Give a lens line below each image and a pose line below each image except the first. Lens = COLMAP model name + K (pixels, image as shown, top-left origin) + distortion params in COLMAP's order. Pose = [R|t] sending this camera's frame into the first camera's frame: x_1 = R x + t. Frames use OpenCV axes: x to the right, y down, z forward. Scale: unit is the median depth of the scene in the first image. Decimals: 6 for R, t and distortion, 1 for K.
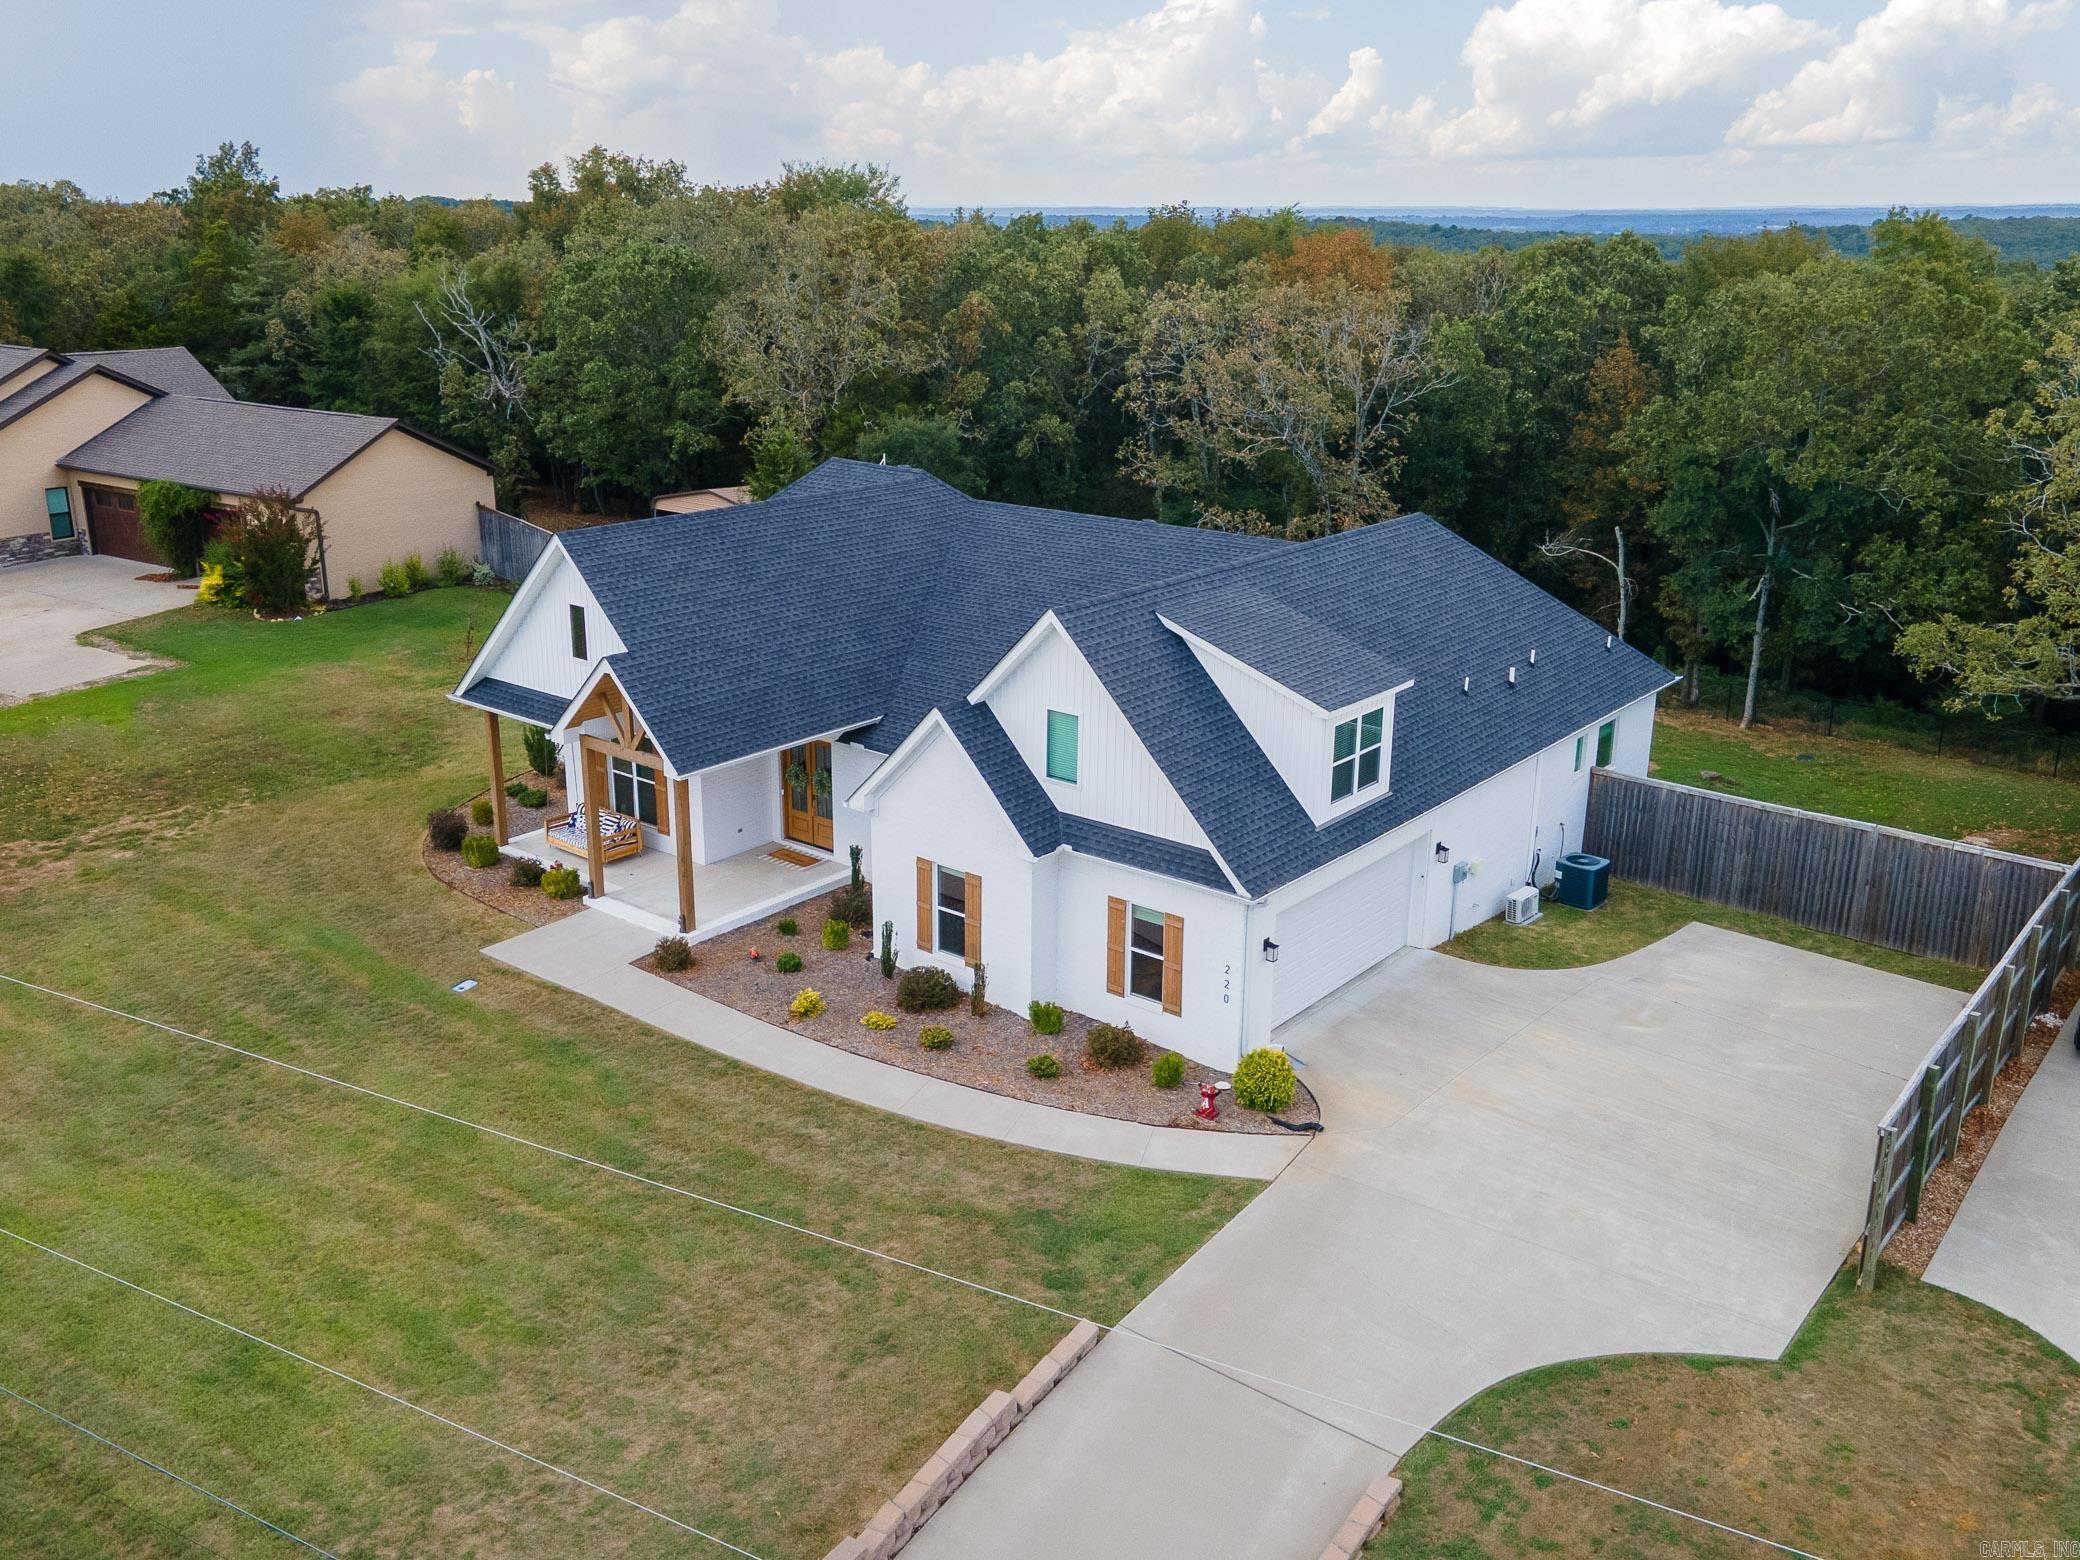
lens RADIAL K [[1750.4, 0, 1040.0], [0, 1750.4, 780.0], [0, 0, 1]] dist [0.035160, 0.001916]
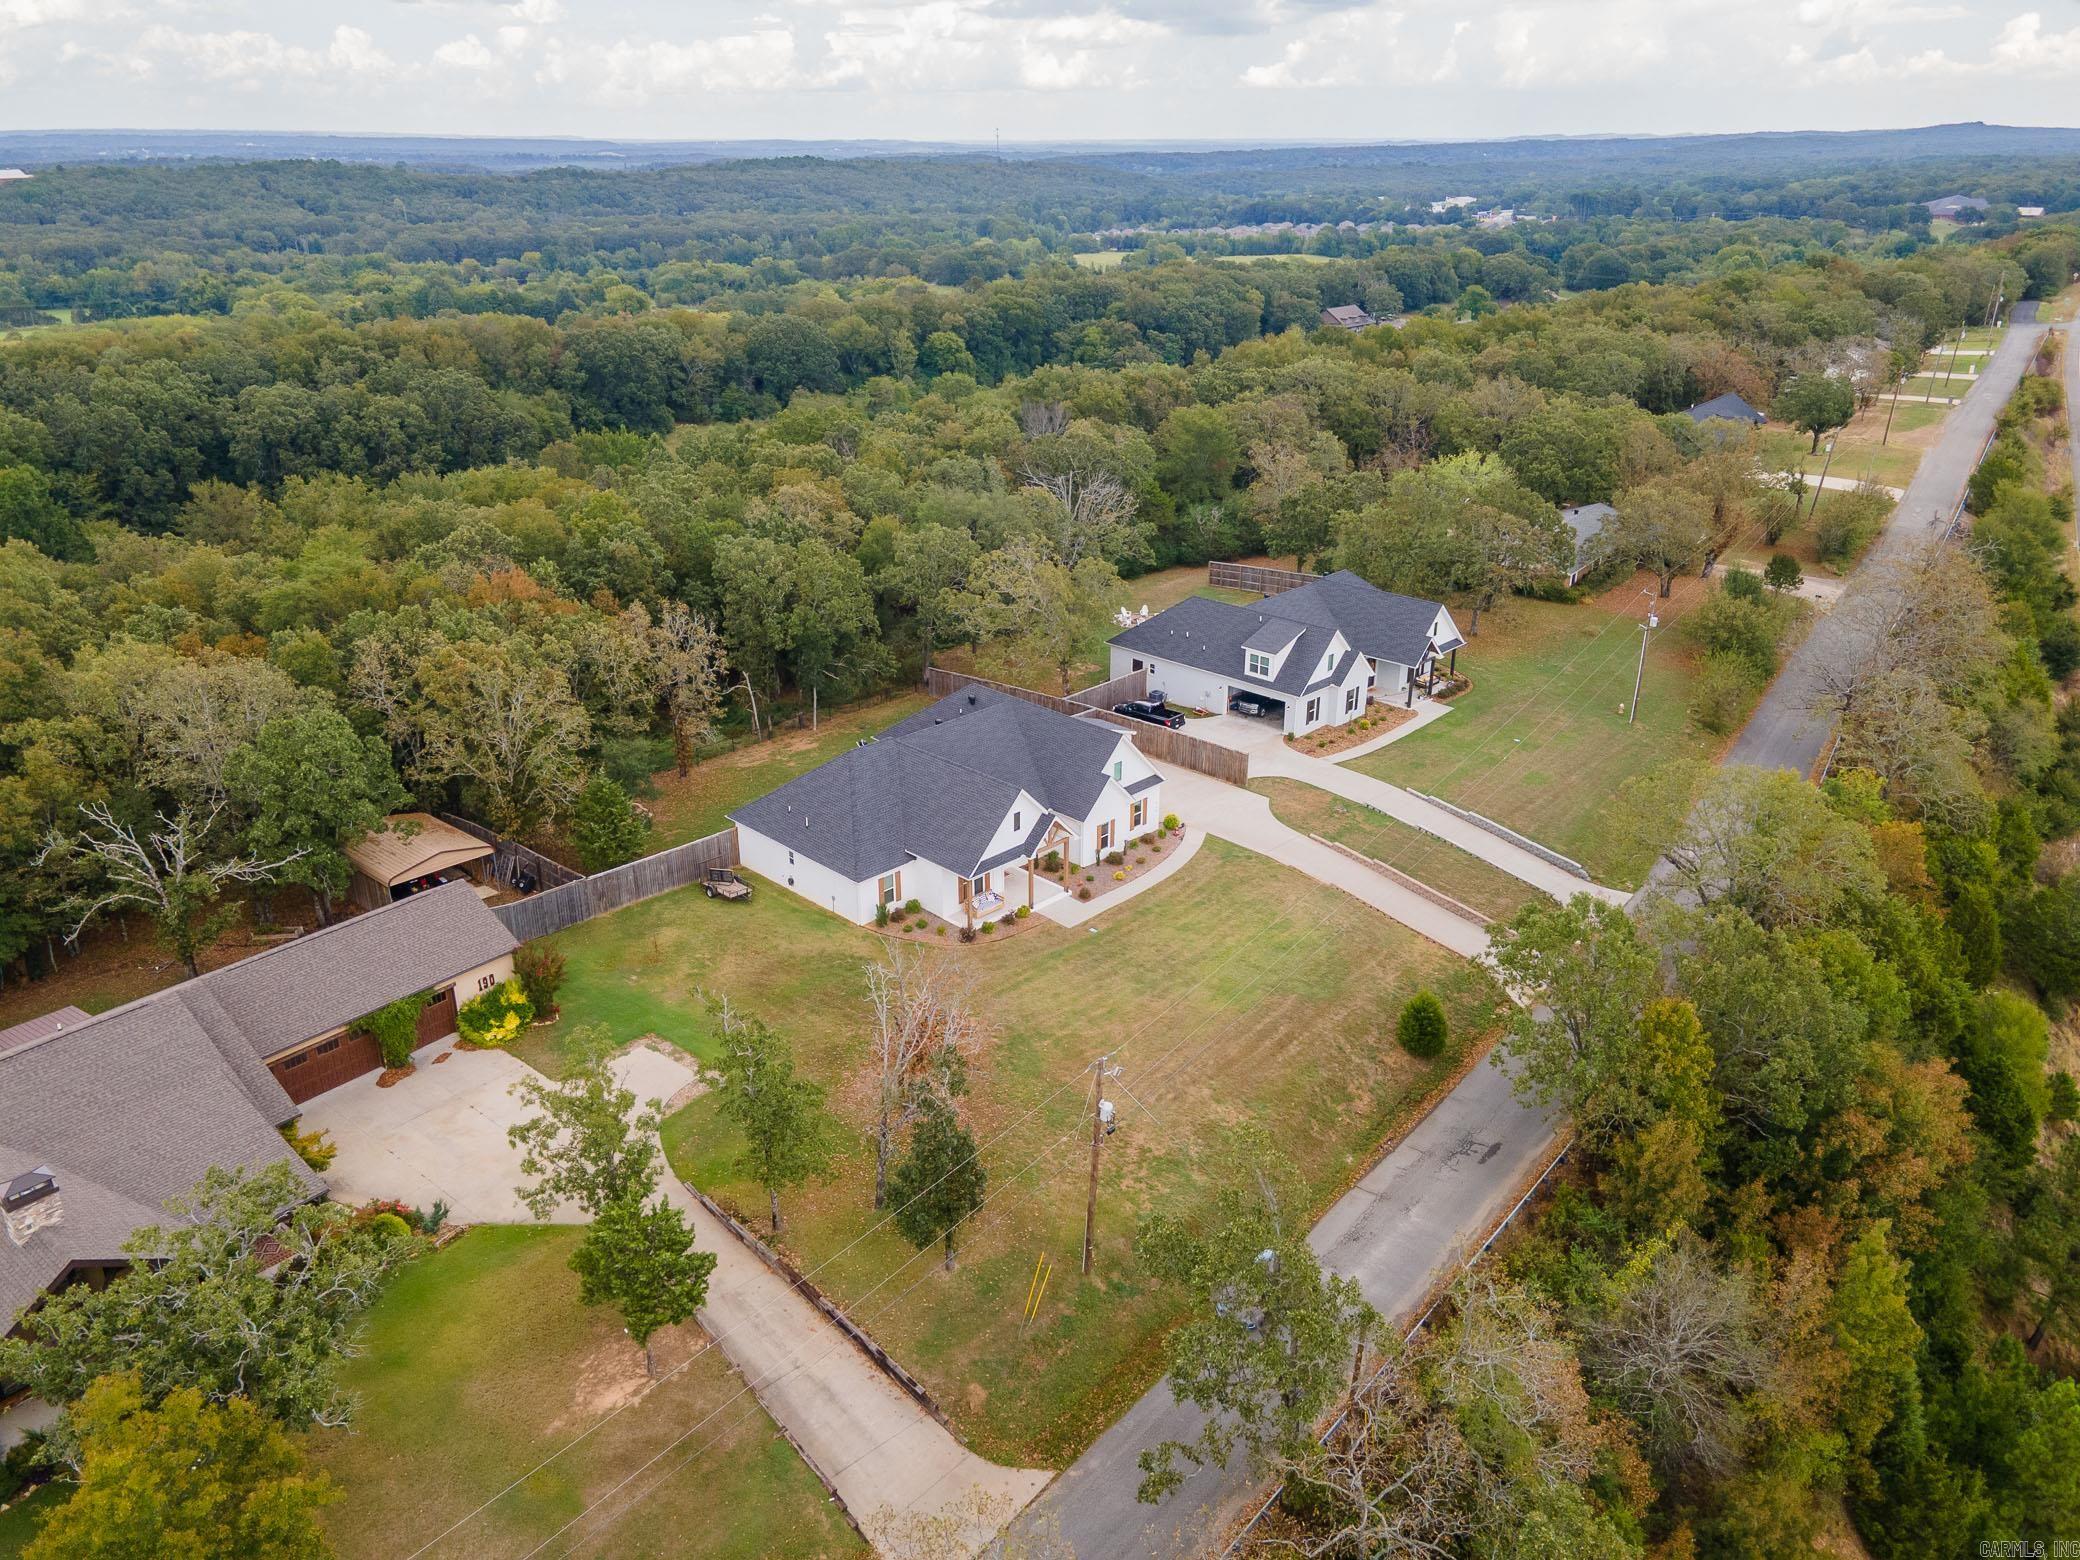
lens RADIAL K [[1466.0, 0, 1040.0], [0, 1466.0, 780.0], [0, 0, 1]] dist [0.049671, 0.056111]
pose [[0.116258, -0.401850, 0.908296, -2.609271], [0.306649, 0.884342, 0.352002, -1.057611], [-0.944696, 0.237604, 0.226039, 0.487277]]
